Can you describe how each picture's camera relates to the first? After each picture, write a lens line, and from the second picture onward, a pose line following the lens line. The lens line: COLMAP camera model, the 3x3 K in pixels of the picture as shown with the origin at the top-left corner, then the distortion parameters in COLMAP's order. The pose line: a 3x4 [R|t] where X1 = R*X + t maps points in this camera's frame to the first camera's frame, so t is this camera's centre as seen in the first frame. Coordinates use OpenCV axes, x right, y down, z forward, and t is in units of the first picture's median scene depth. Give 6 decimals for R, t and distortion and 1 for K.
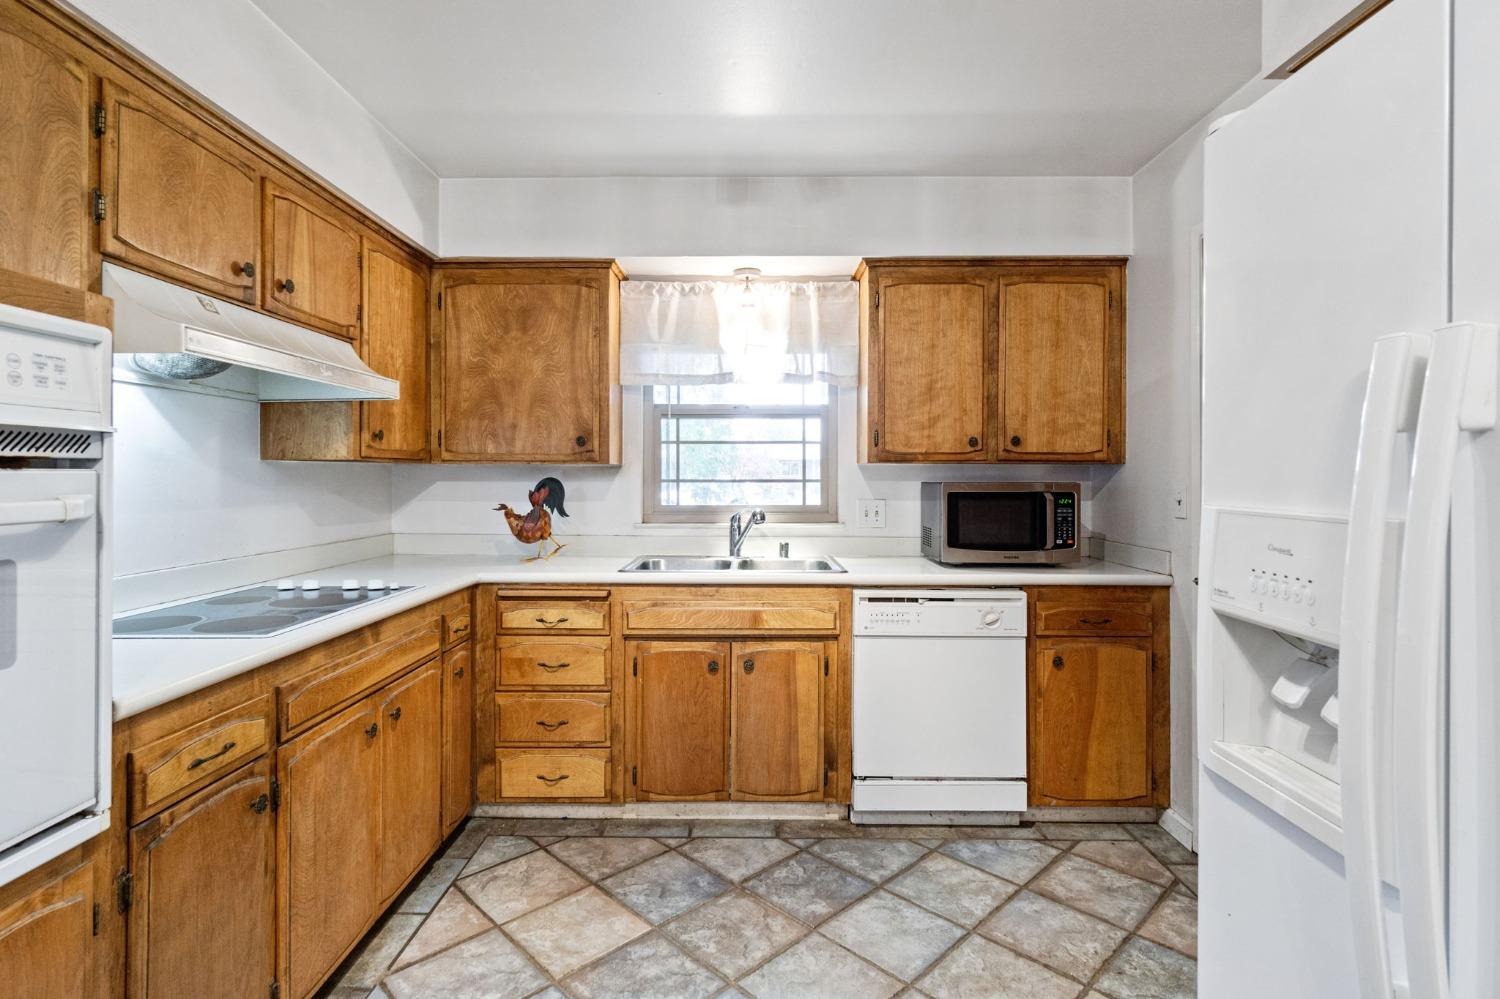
lens RADIAL K [[661.1, 0, 764.6], [0, 661.1, 476.8], [0, 0, 1]] dist [-0.001769, 0.000054]
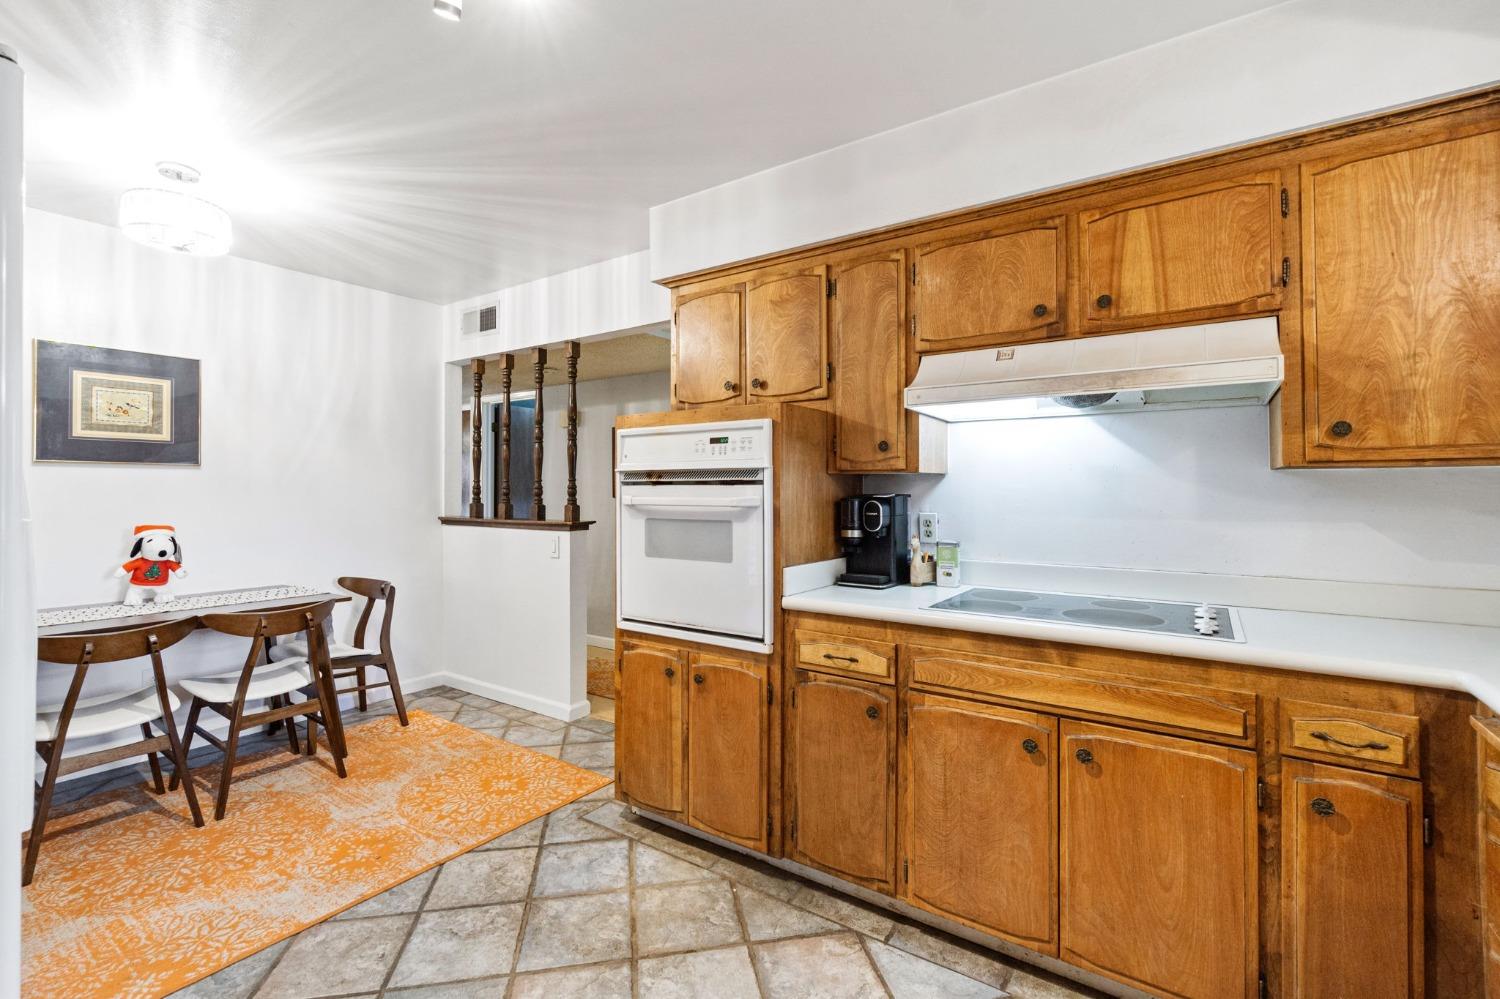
lens RADIAL K [[661.1, 0, 748.1], [0, 661.1, 484.4], [0, 0, 1]] dist [-0.001769, 0.000054]
pose [[-0.543639, -0.006814, -0.839291, 0.561409], [-0.001266, 0.999973, -0.007298, 0.001994], [0.839318, -0.002905, -0.543633, 1.427283]]
